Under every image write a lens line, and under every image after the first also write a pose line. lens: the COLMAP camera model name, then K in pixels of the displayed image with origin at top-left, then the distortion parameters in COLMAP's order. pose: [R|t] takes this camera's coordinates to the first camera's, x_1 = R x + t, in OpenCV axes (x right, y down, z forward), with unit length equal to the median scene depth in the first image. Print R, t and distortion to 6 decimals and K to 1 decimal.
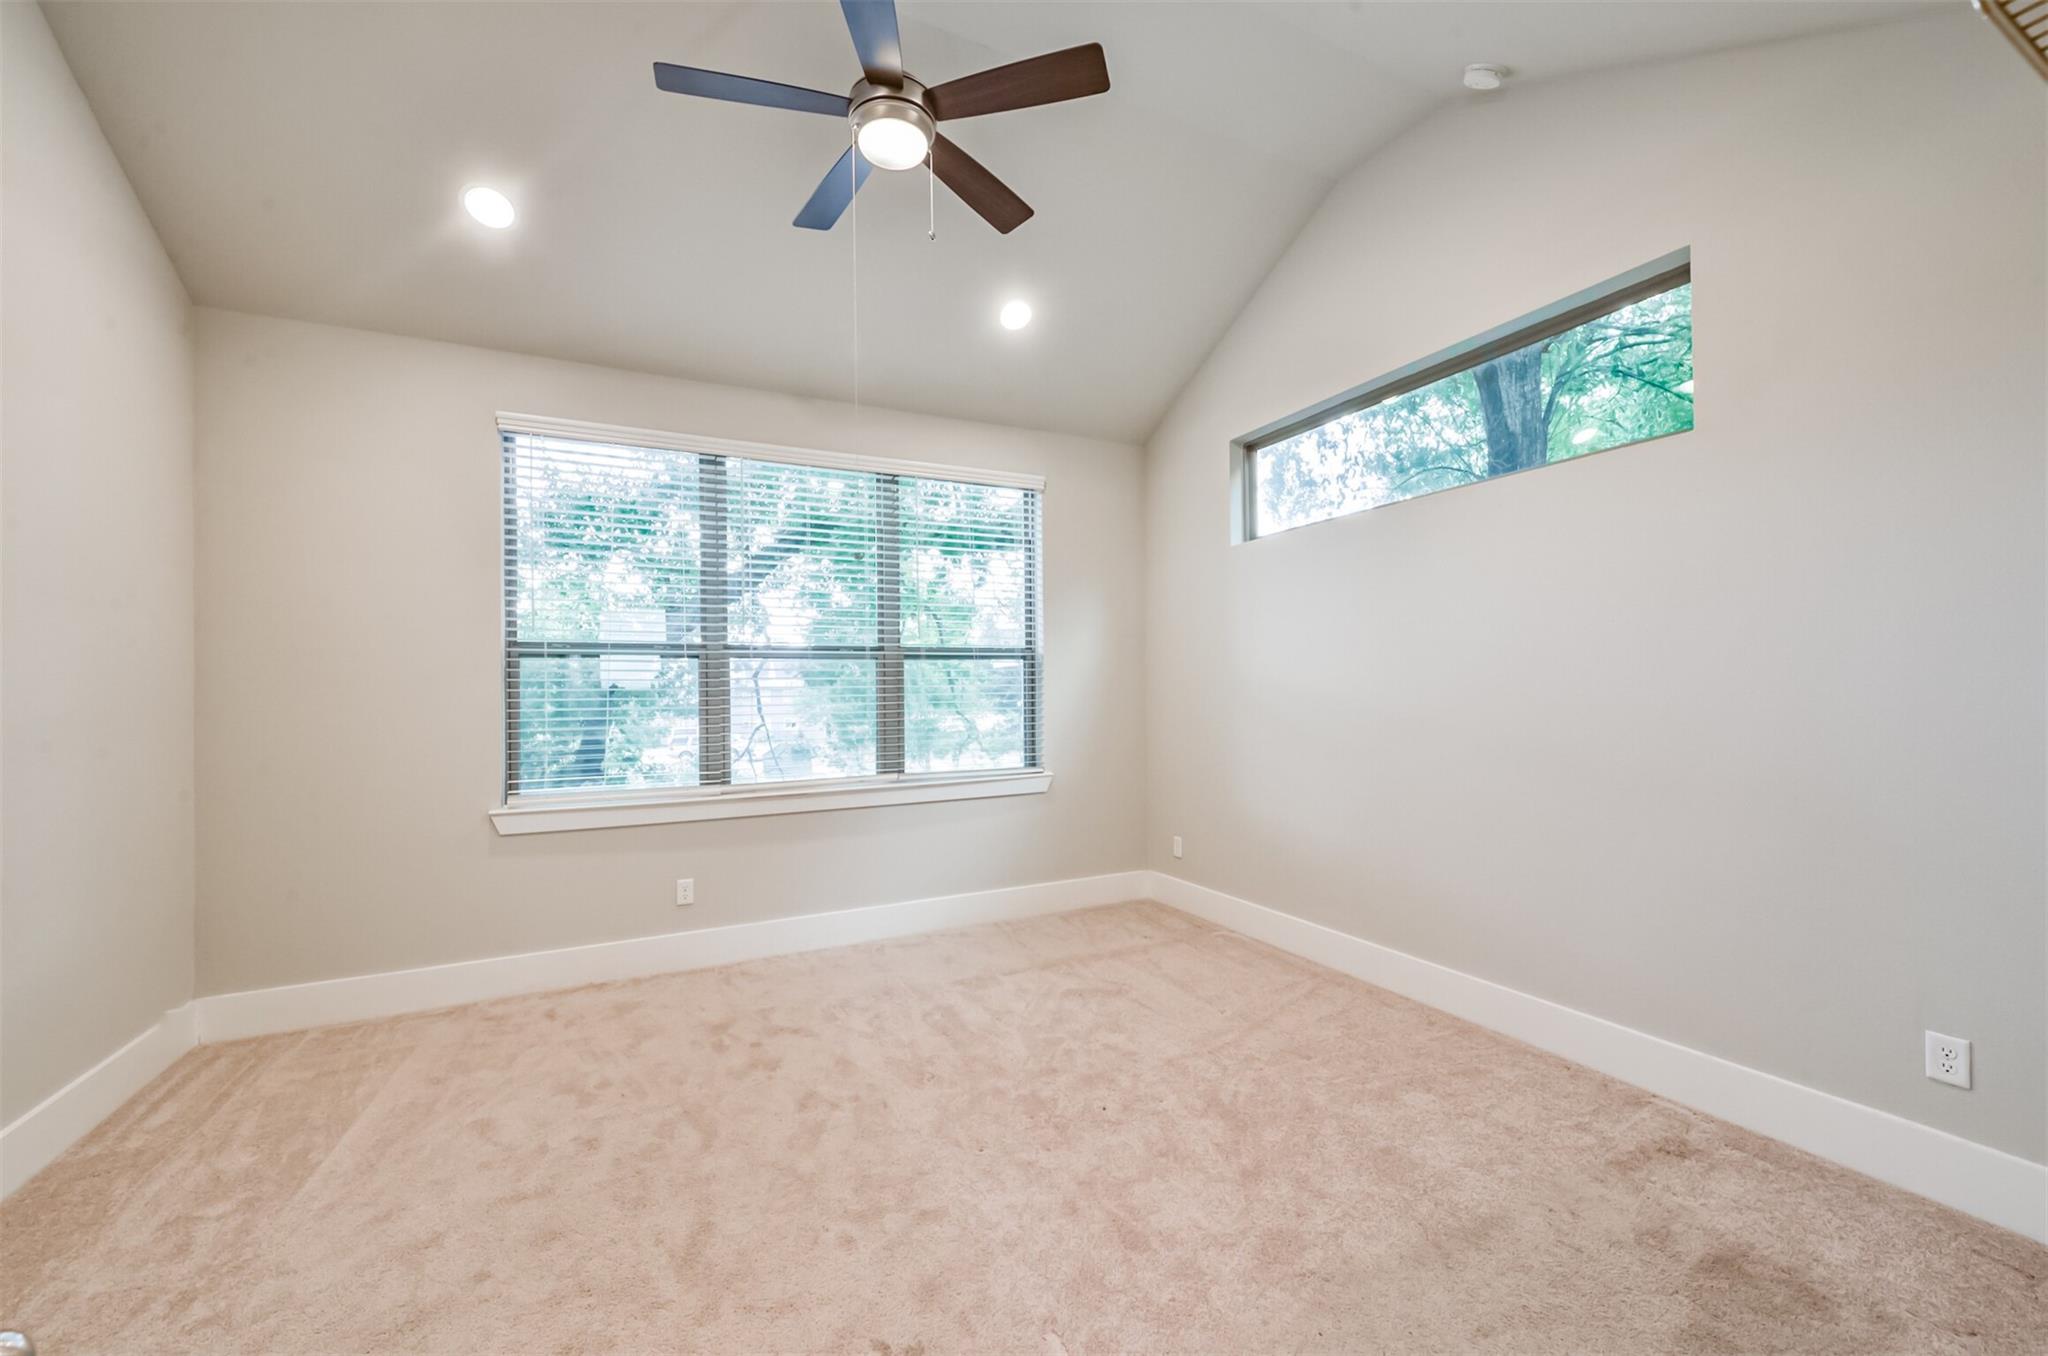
lens RADIAL K [[794.5, 0, 1023.4], [0, 794.5, 682.7], [0, 0, 1]] dist [0.000787, -0.001595]
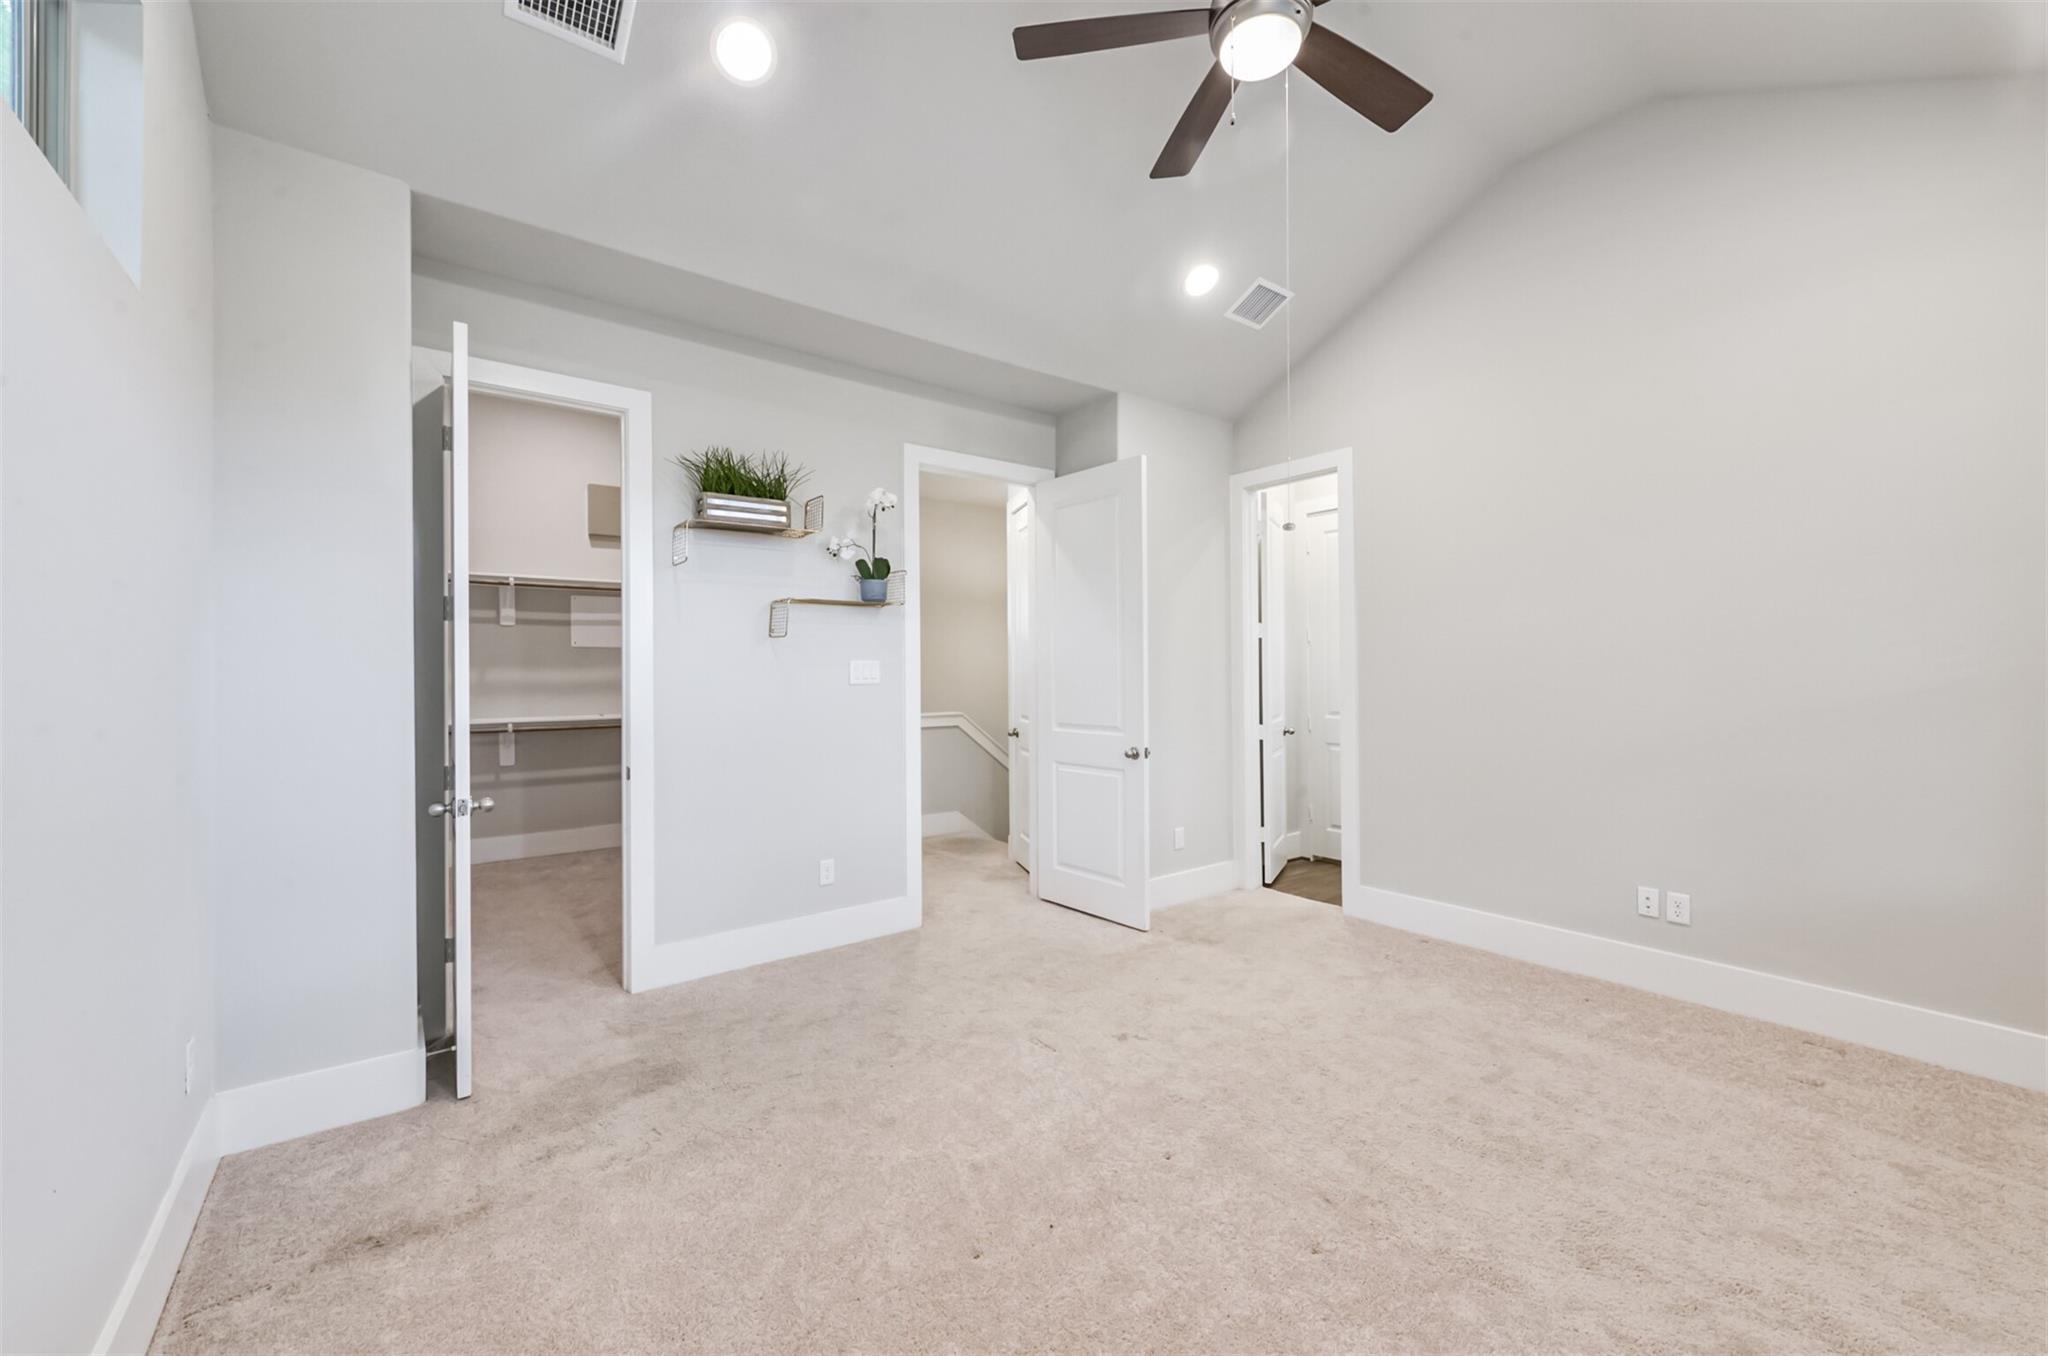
lens RADIAL K [[794.5, 0, 1031.9], [0, 794.5, 664.5], [0, 0, 1]] dist [0.000787, -0.001595]
pose [[-0.979865, 0.016905, -0.198942, 0.193995], [0.020974, 0.999611, -0.018364, 0.008428], [0.198554, -0.022167, -0.979839, 1.299803]]
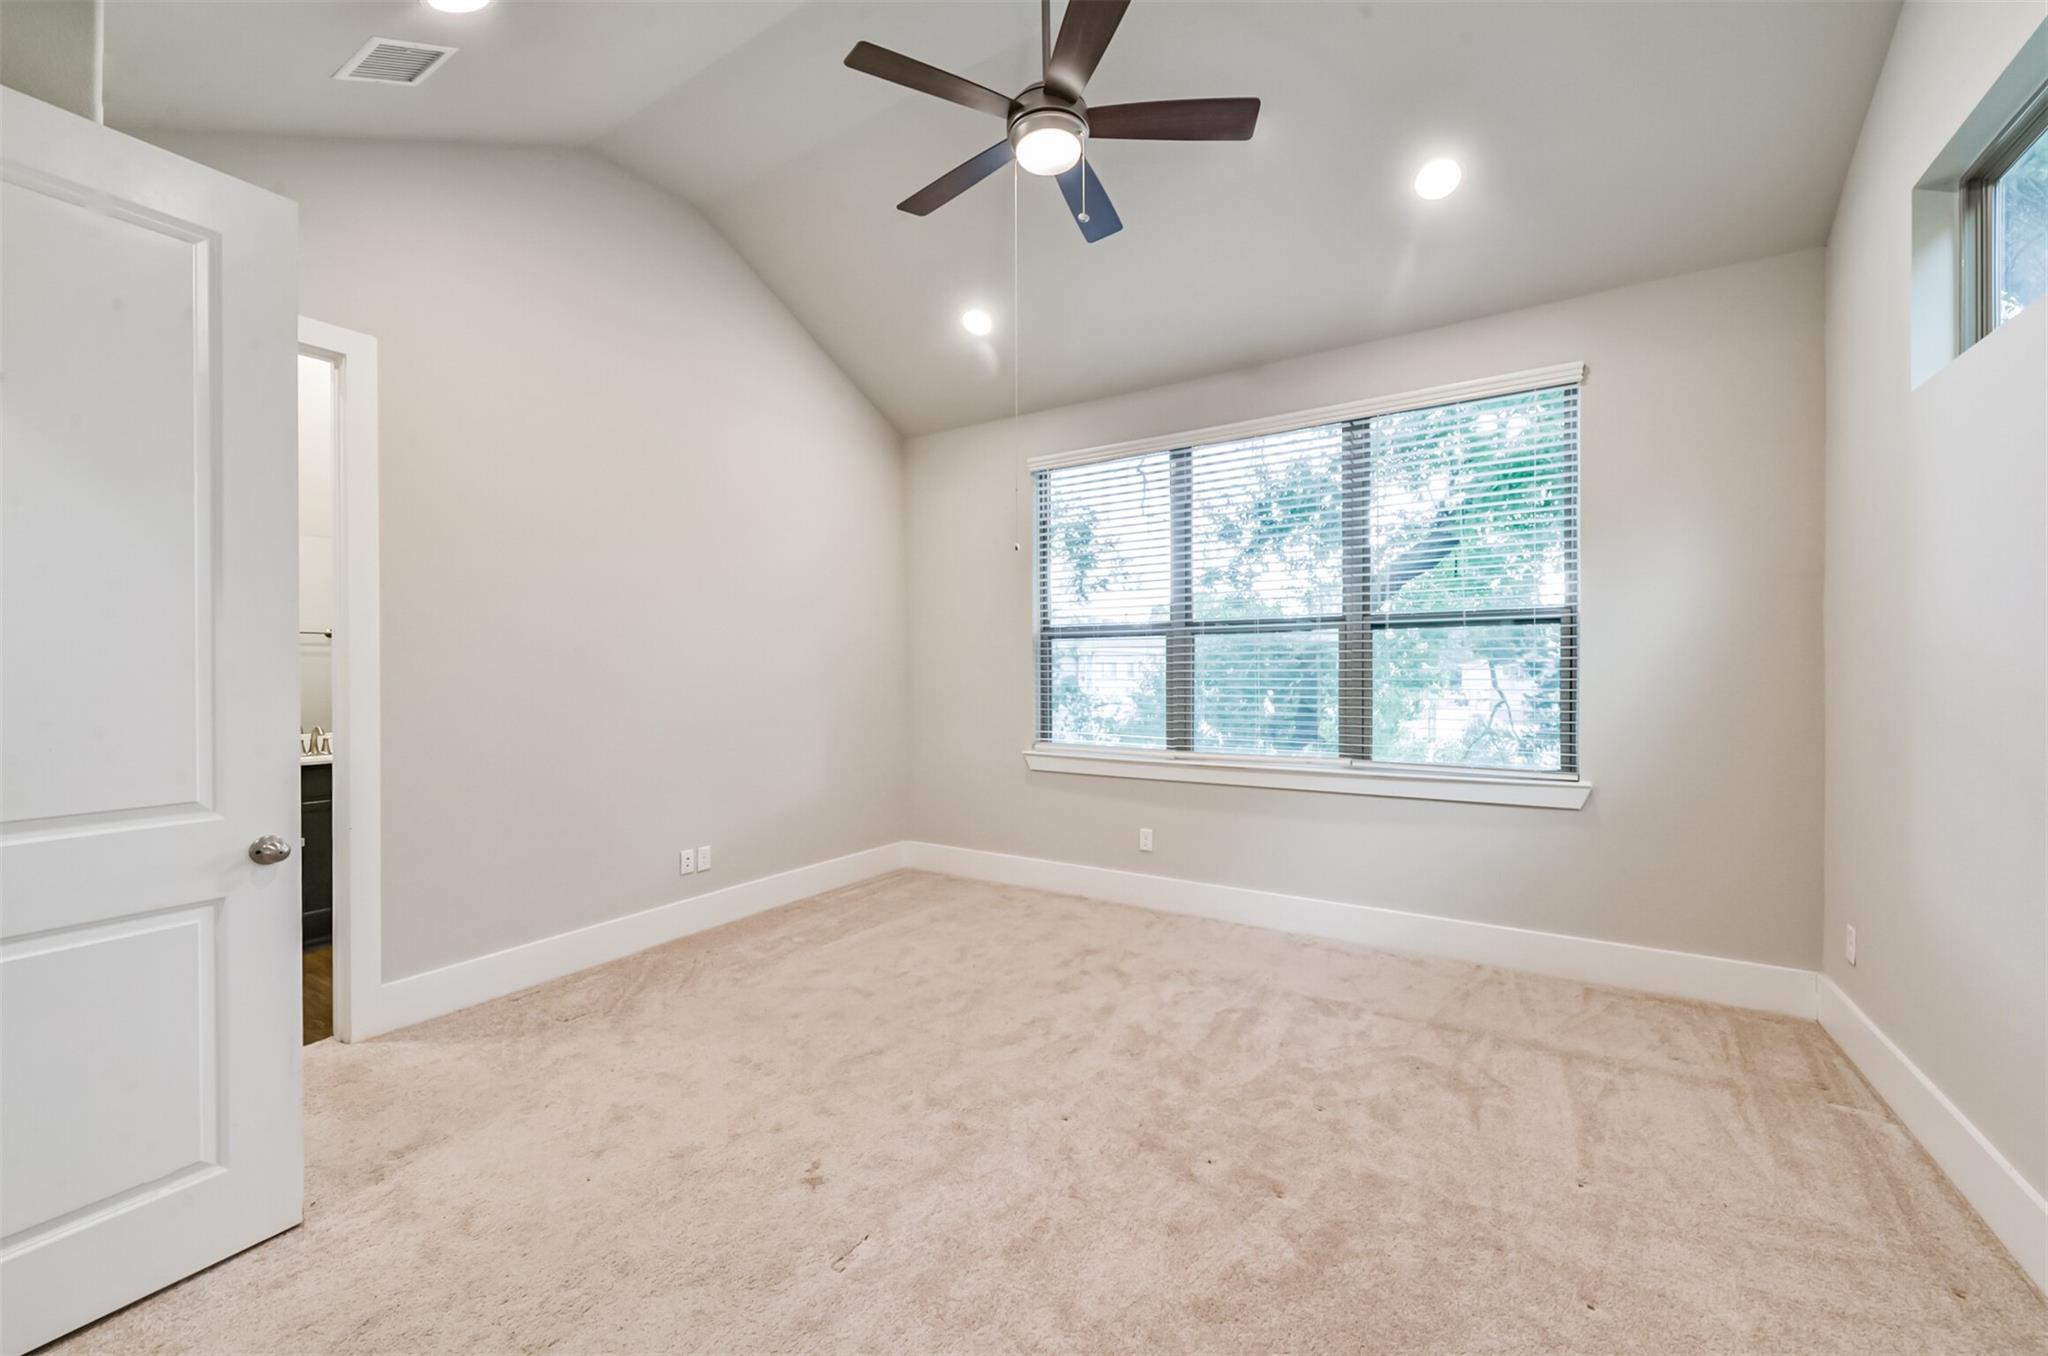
lens RADIAL K [[794.5, 0, 1020.4], [0, 794.5, 675.8], [0, 0, 1]] dist [0.000787, -0.001595]
pose [[0.516092, 0.016835, -0.856368, 0.531561], [0.008050, 0.999667, 0.024503, -0.003855], [0.856495, -0.019539, 0.515785, 0.297635]]
